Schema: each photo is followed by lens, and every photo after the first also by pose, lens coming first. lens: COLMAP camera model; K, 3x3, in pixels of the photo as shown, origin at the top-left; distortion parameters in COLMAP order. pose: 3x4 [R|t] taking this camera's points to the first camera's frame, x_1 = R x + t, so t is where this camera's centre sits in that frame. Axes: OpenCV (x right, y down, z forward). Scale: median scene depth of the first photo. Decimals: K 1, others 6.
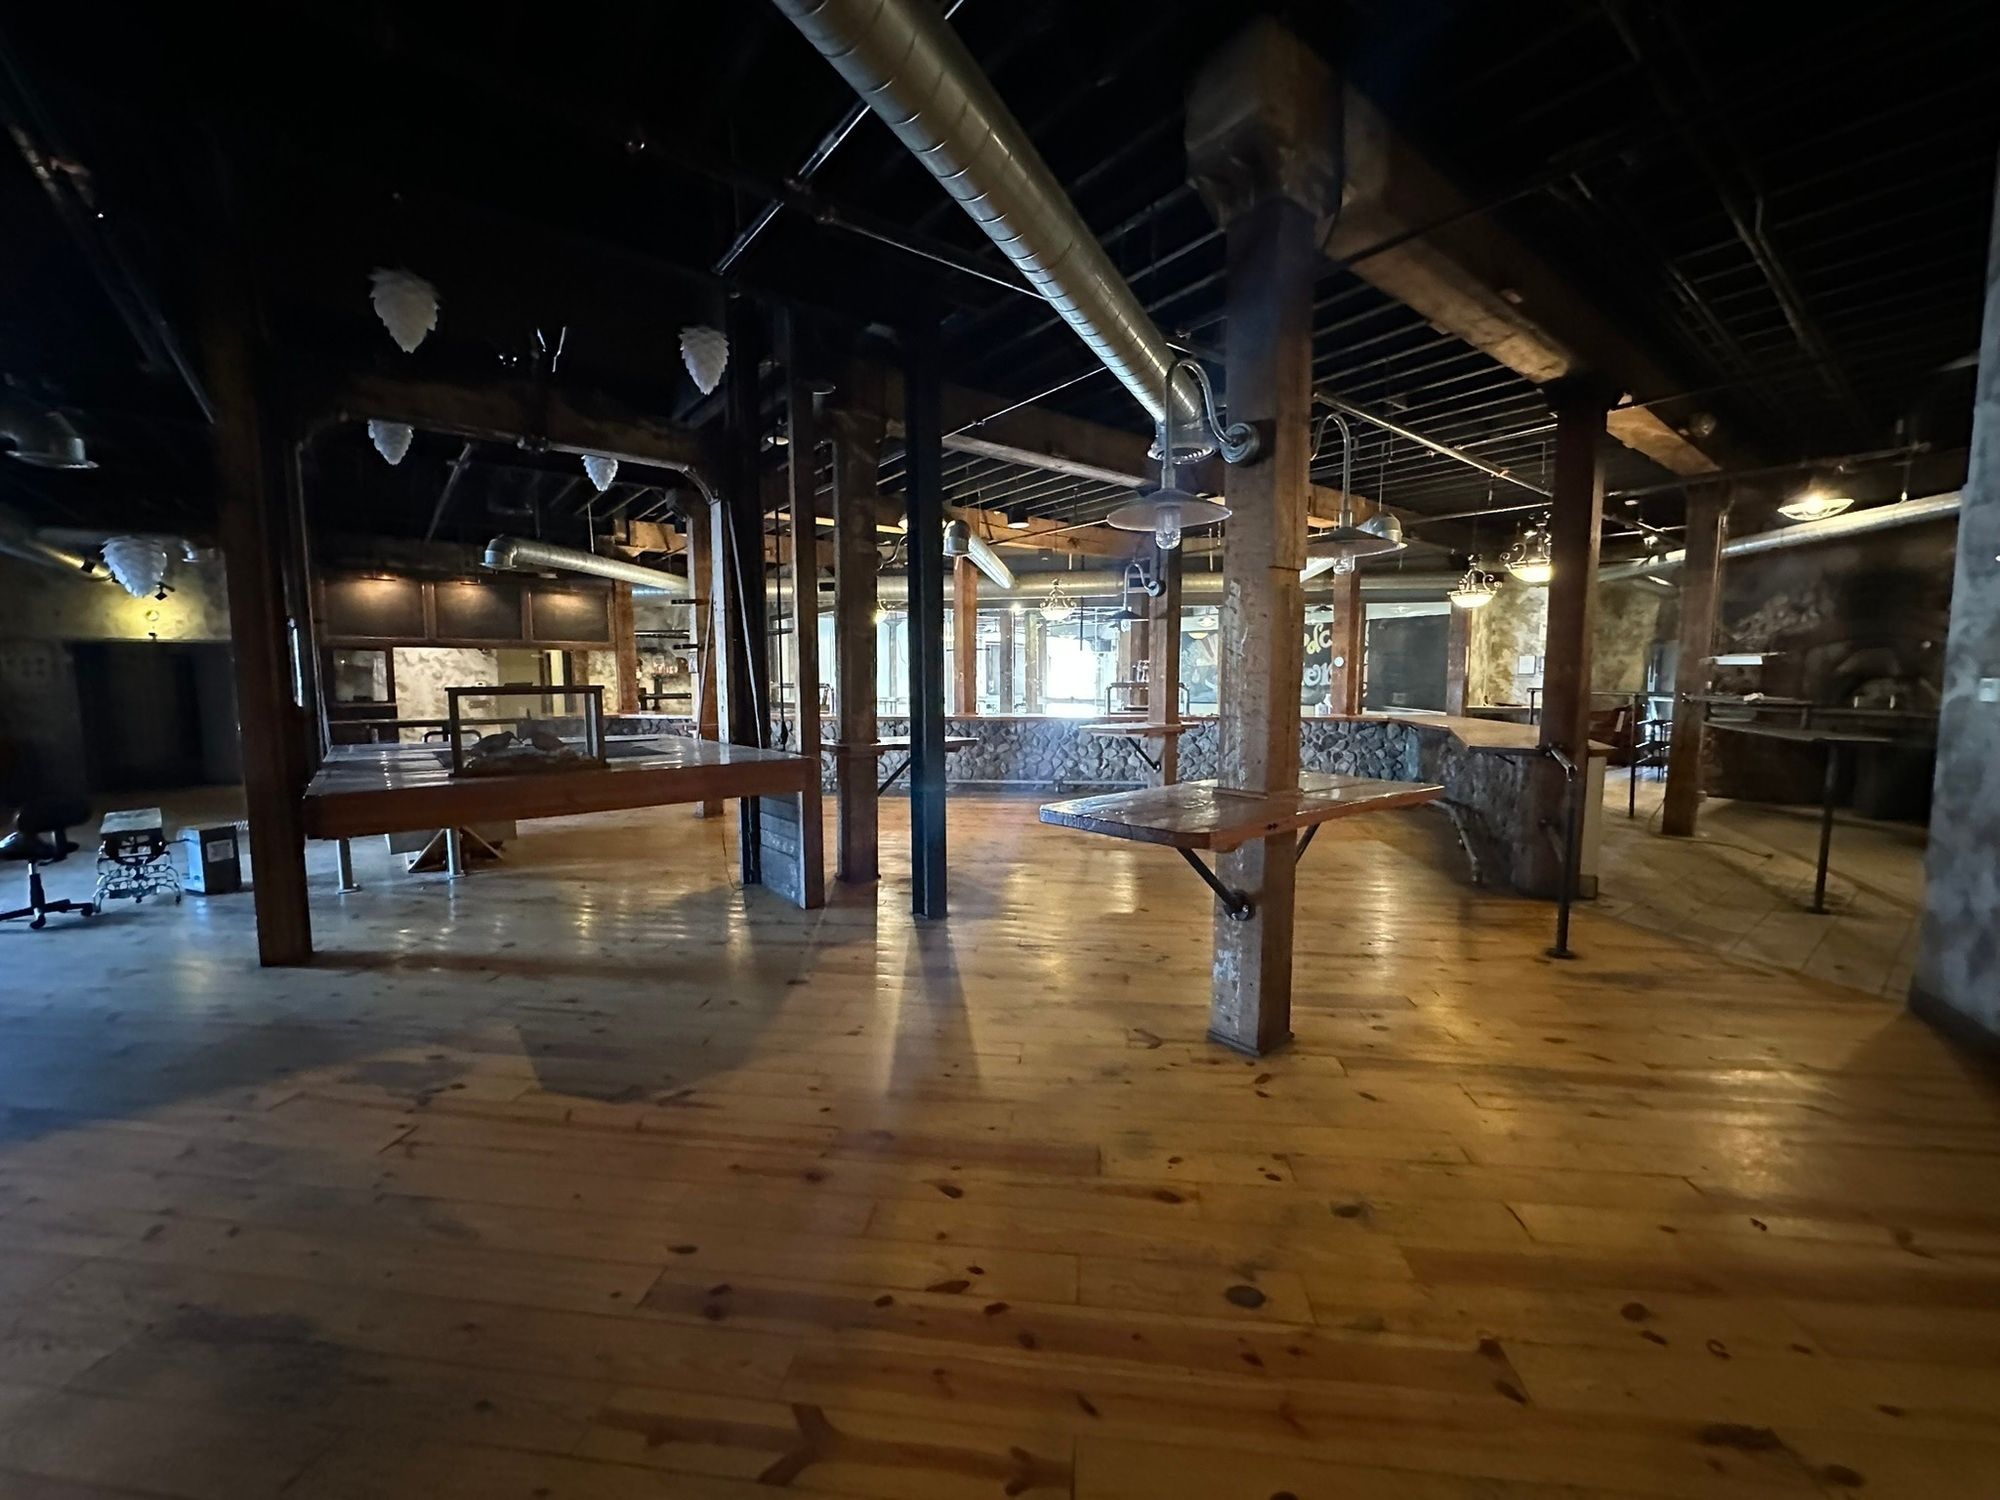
lens RADIAL K [[795.2, 0, 999.1], [0, 795.2, 749.6], [0, 0, 1]] dist [-0.005057, 0.001000]
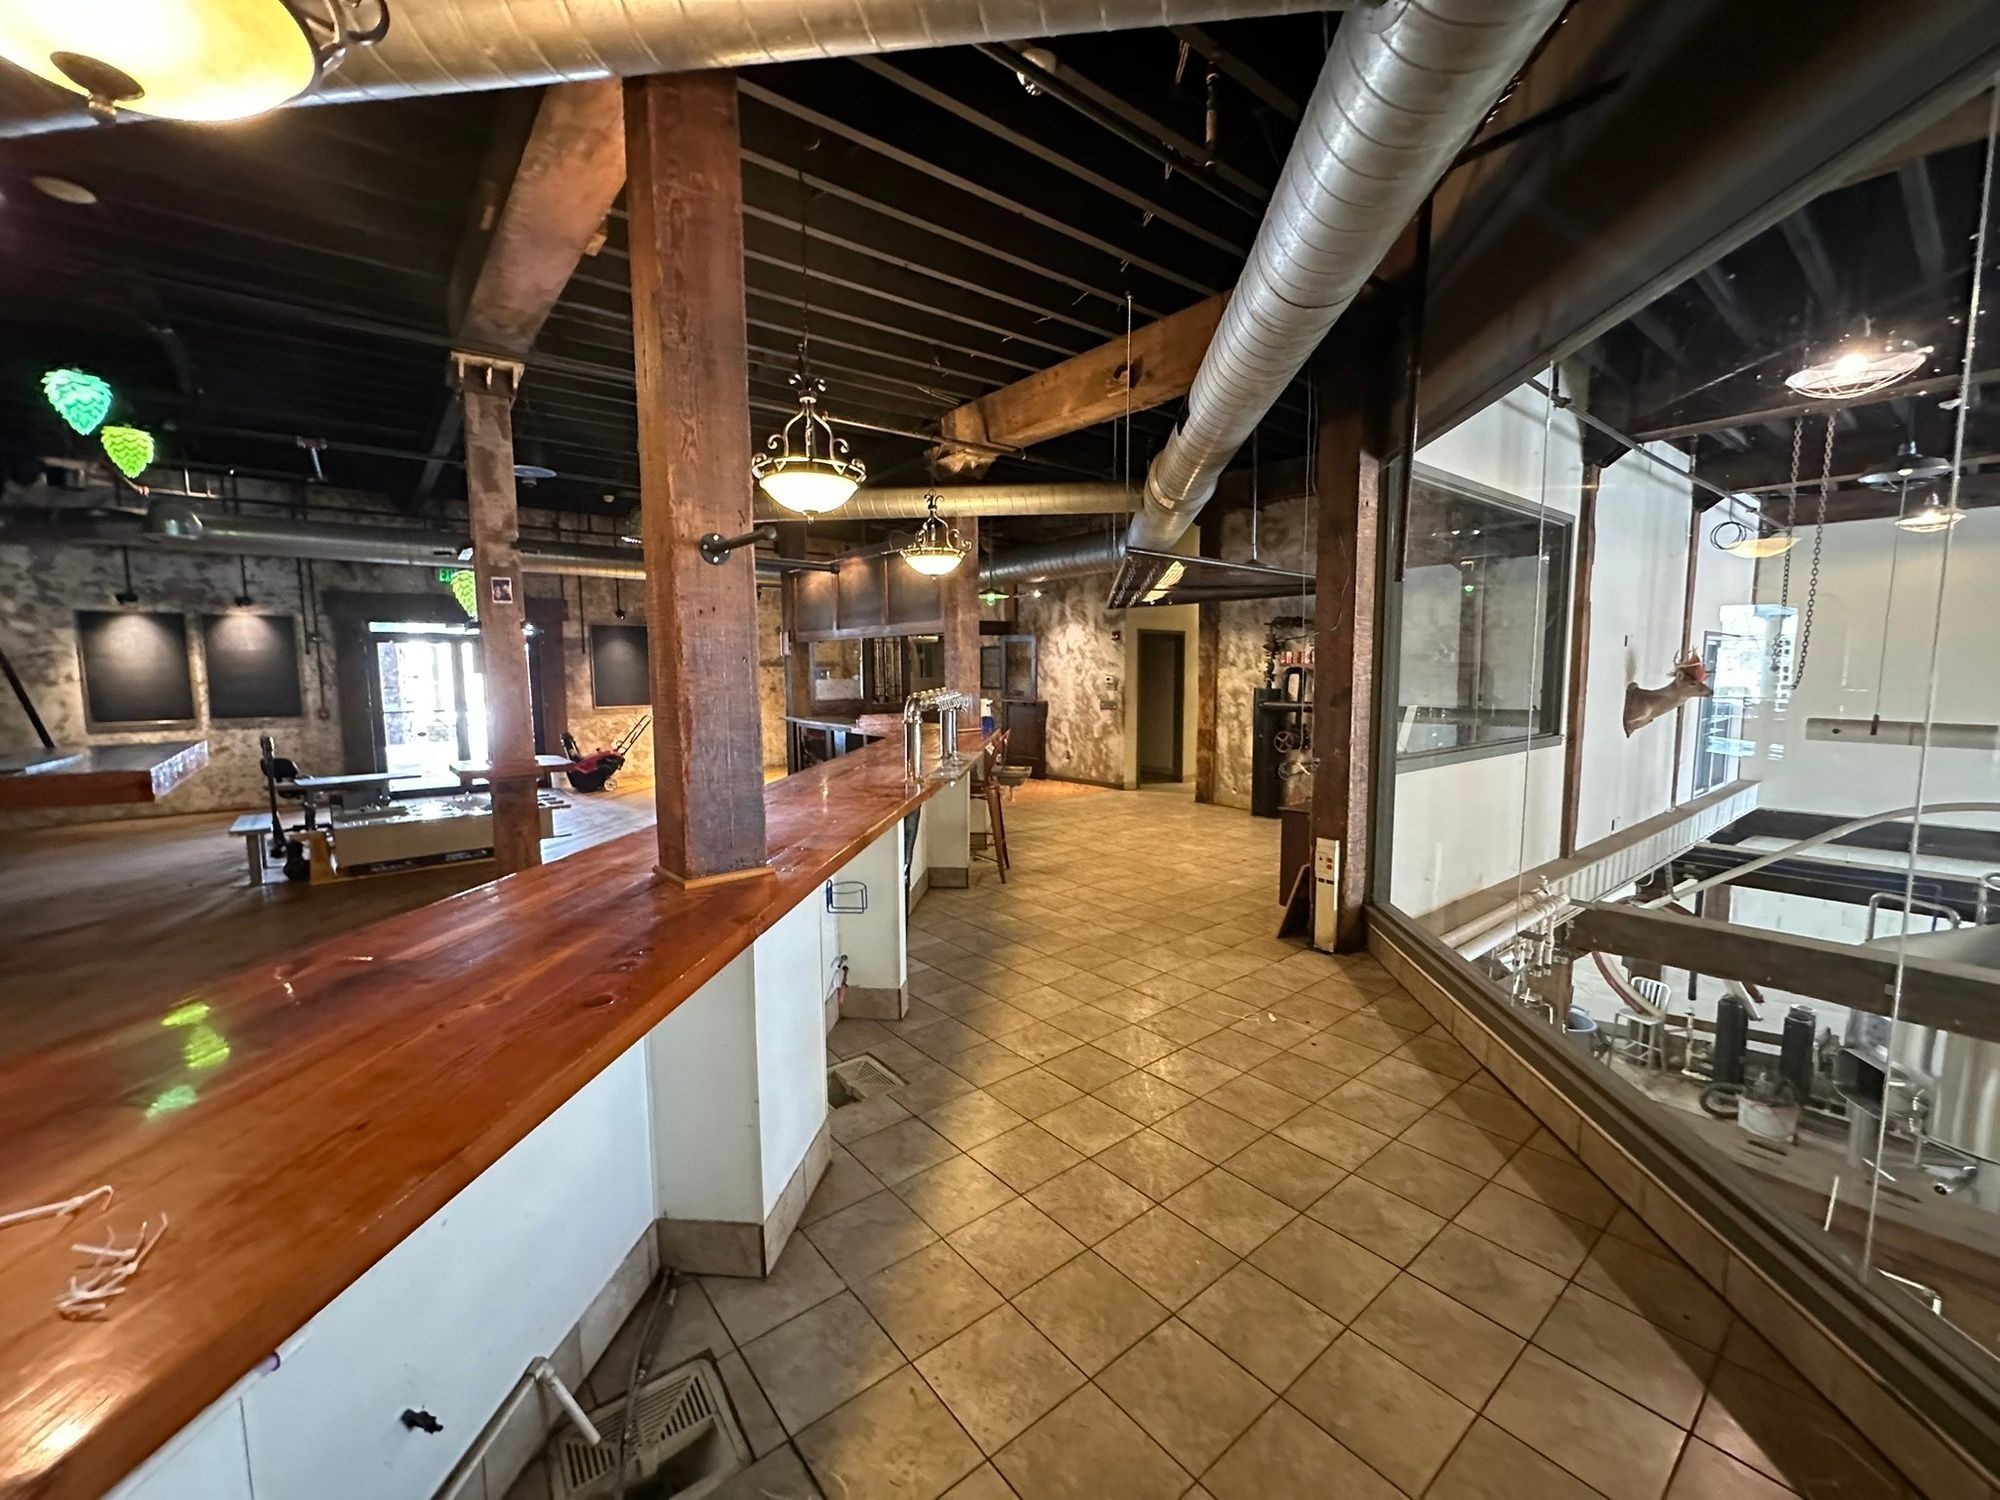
lens RADIAL K [[795.2, 0, 999.1], [0, 795.2, 749.6], [0, 0, 1]] dist [-0.005057, 0.001000]
pose [[0.016150, 0.104476, -0.994396, 0.157420], [-0.084124, 0.991142, 0.102768, -0.101602], [0.996324, 0.081992, 0.024796, 1.047281]]
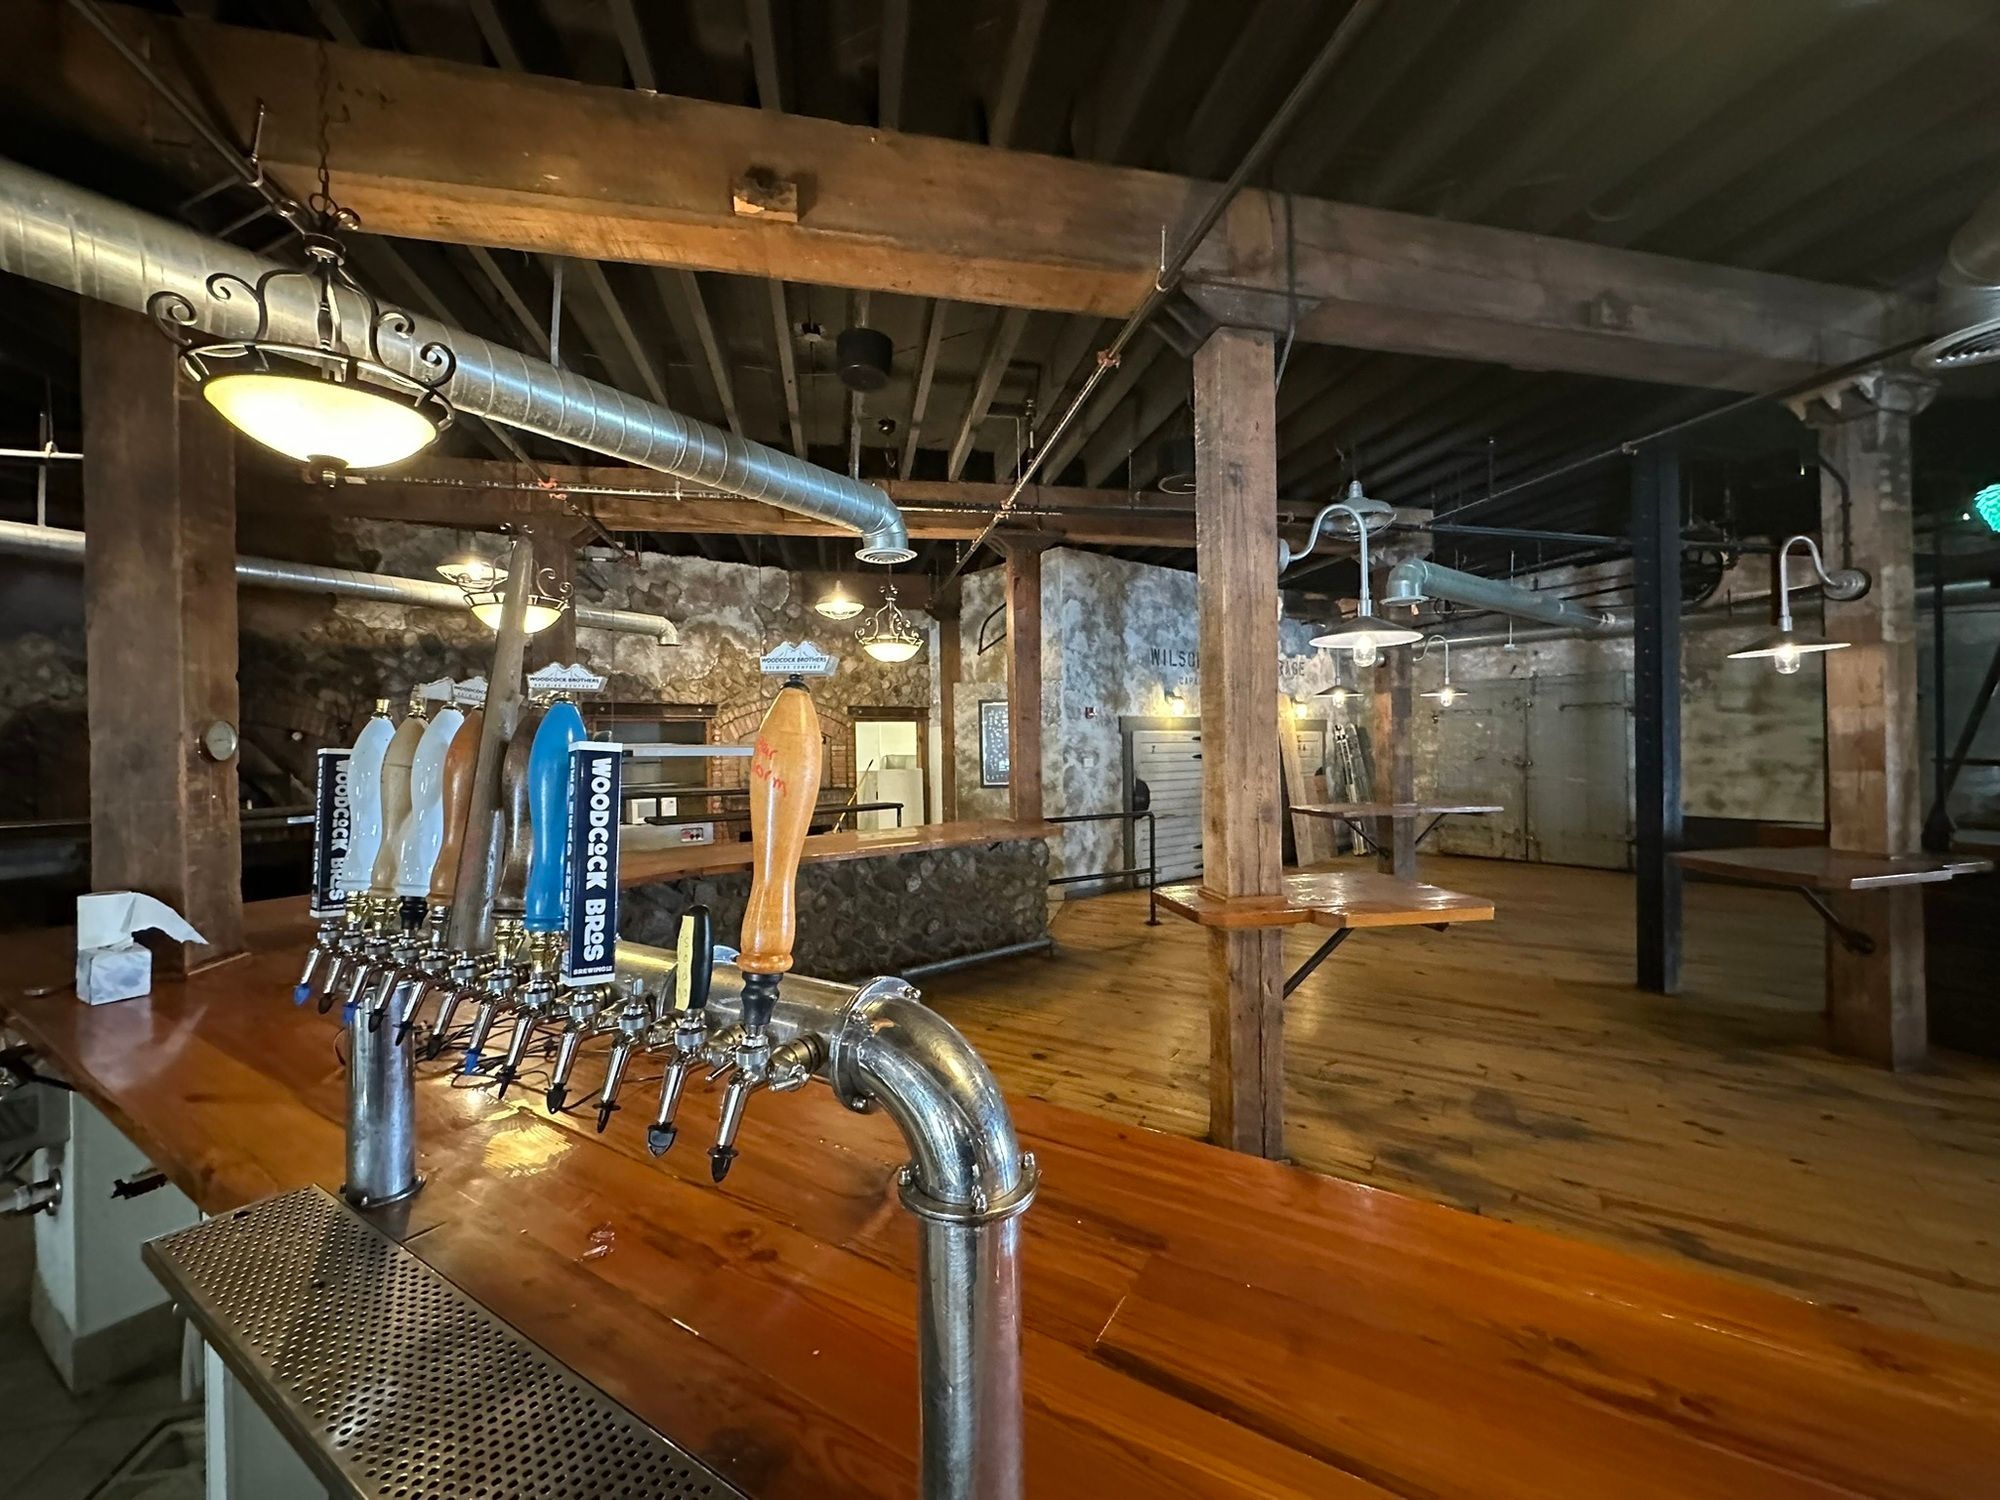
lens RADIAL K [[795.2, 0, 999.1], [0, 795.2, 749.6], [0, 0, 1]] dist [-0.005057, 0.001000]
pose [[-0.902539, 0.014055, 0.430379, 0.106882], [0.056263, 0.994748, 0.085503, -0.105108], [-0.426917, 0.101384, -0.898589, 1.017876]]
